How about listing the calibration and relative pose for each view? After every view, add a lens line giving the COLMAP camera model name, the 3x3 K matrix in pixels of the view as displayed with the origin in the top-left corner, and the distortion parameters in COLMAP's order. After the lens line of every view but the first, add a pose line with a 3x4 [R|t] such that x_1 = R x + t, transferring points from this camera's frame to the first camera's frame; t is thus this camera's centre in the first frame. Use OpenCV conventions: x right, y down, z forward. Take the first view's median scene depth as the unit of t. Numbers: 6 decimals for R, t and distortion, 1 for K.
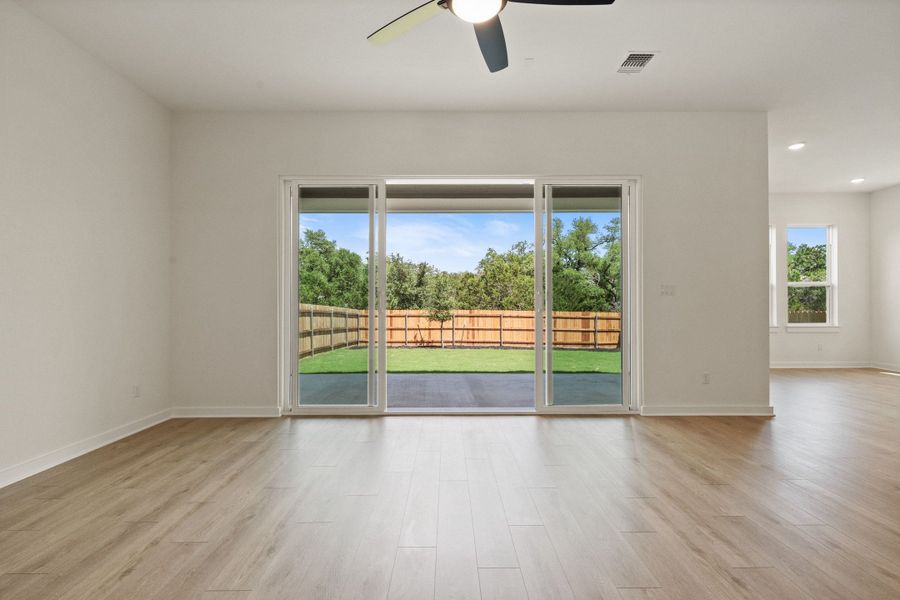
lens RADIAL K [[406.6, 0, 450.3], [0, 406.6, 301.1], [0, 0, 1]] dist [0.000583, -0.000052]
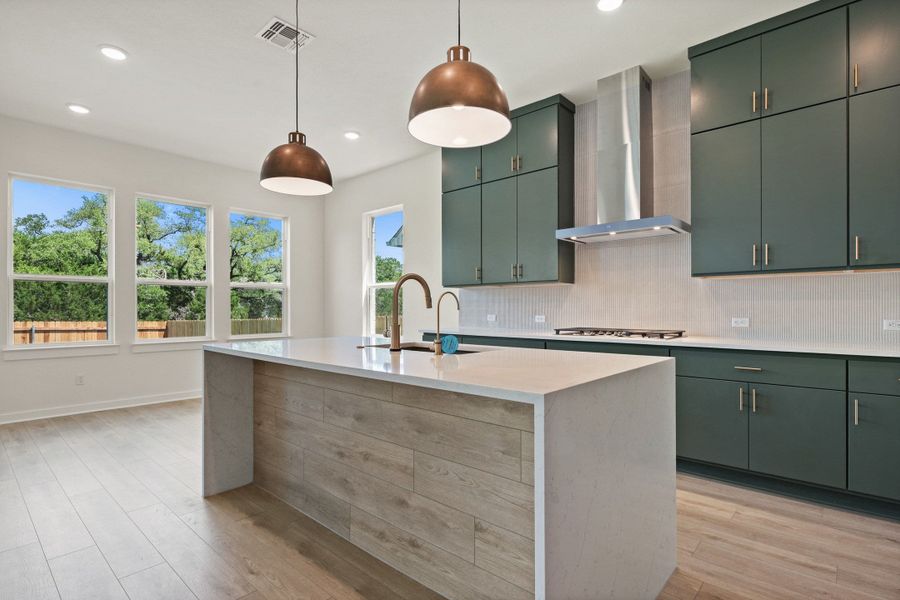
lens RADIAL K [[445.4, 0, 448.9], [0, 445.4, 309.1], [0, 0, 1]] dist [0.000322, -0.000072]
pose [[0.673884, -0.001471, 0.738835, 0.165879], [-0.003222, 0.999983, 0.004930, -0.000421], [-0.738830, -0.005703, 0.673868, 0.041502]]
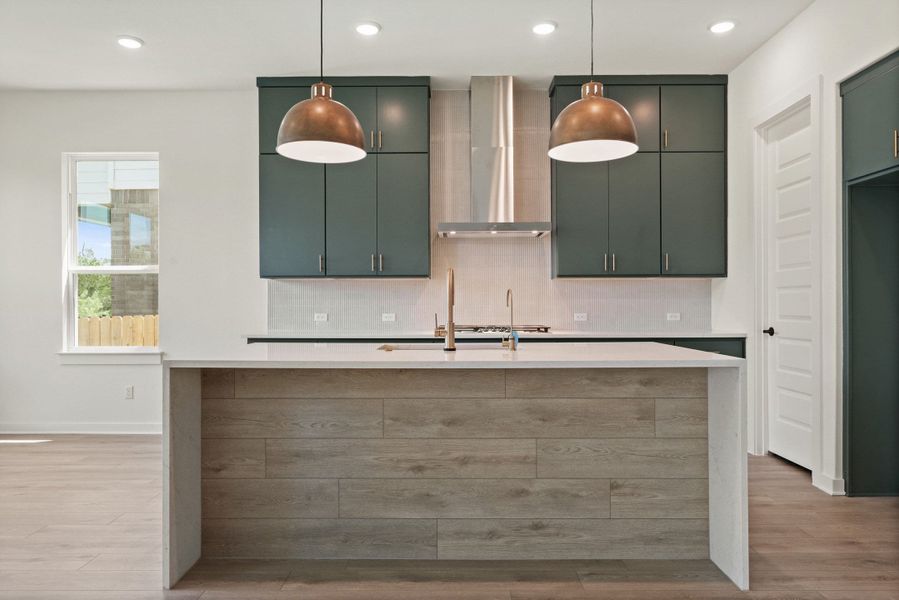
lens RADIAL K [[602.5, 0, 449.6], [0, 602.5, 305.0], [0, 0, 1]] dist [-0.001006, -0.000097]
pose [[0.010251, 0.000673, 0.999947, 0.097559], [-0.003665, 0.999993, -0.000635, 0.000021], [-0.999941, -0.003659, 0.010253, 0.125279]]
